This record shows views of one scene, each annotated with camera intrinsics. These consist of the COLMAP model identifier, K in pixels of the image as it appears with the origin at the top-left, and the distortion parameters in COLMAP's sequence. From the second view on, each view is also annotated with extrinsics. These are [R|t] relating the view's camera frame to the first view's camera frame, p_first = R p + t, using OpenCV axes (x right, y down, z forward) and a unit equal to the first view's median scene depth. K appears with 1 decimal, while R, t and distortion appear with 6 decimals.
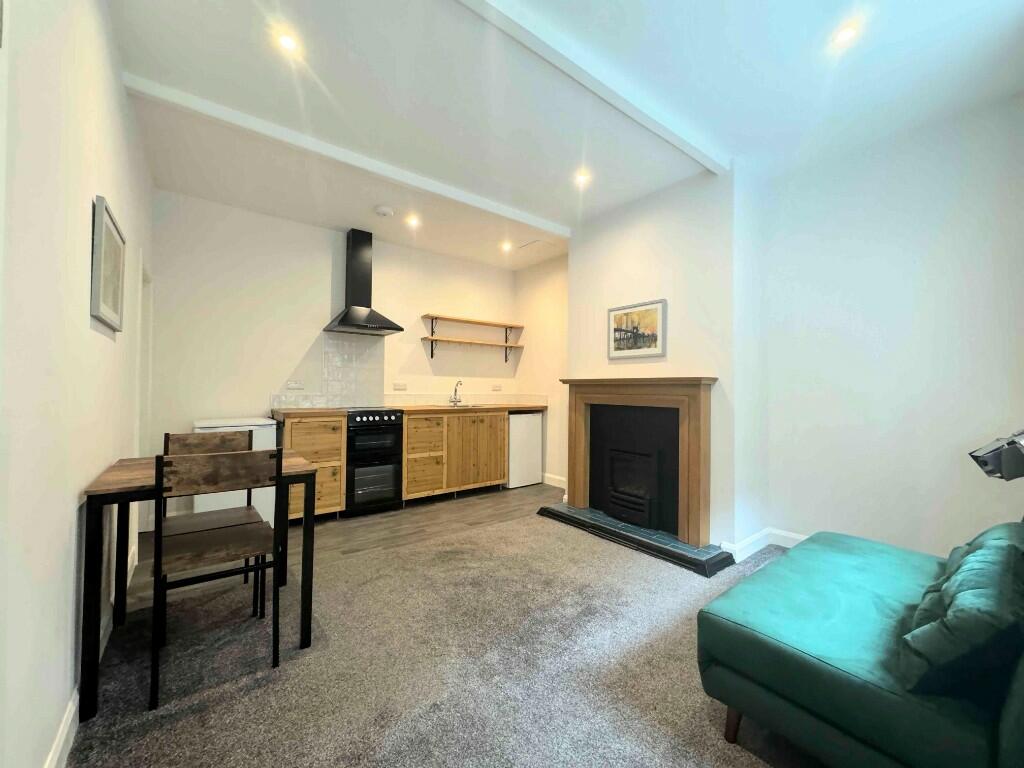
lens RADIAL K [[410.8, 0, 510.6], [0, 410.8, 384.5], [0, 0, 1]] dist [-0.002457, -0.000005]
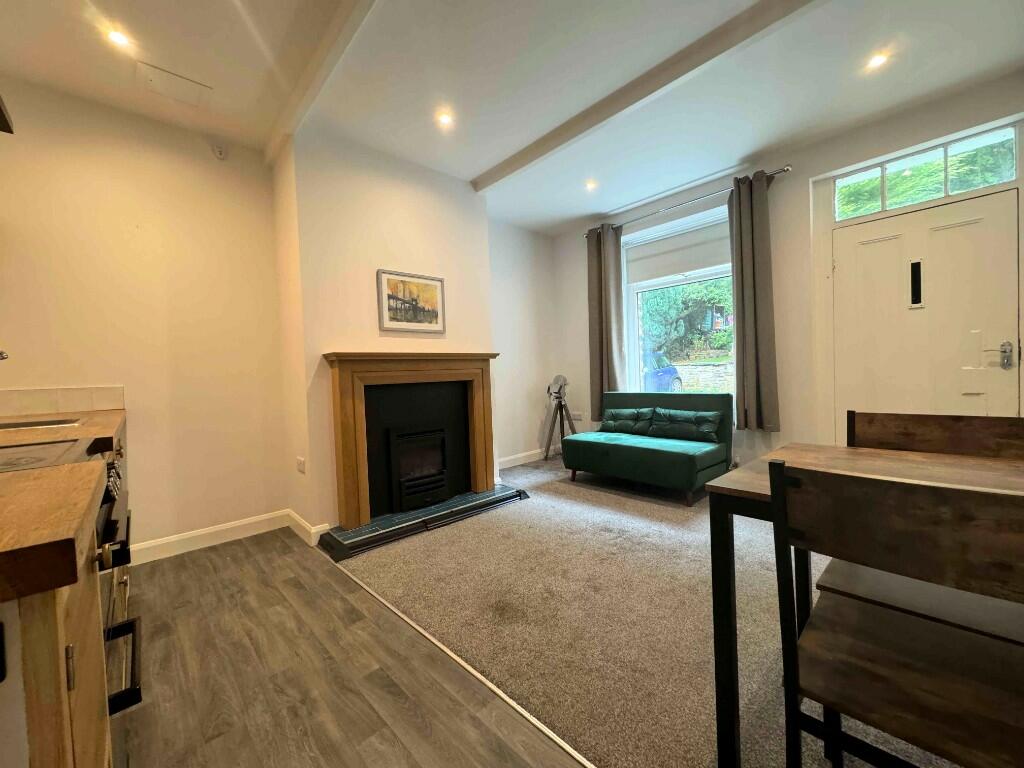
lens RADIAL K [[410.8, 0, 510.5], [0, 410.8, 380.8], [0, 0, 1]] dist [-0.002457, -0.000005]
pose [[-0.091264, -0.025918, 0.995489, -0.655832], [0.029847, 0.999141, 0.028750, 0.026501], [-0.995379, 0.032336, -0.090412, 0.873501]]
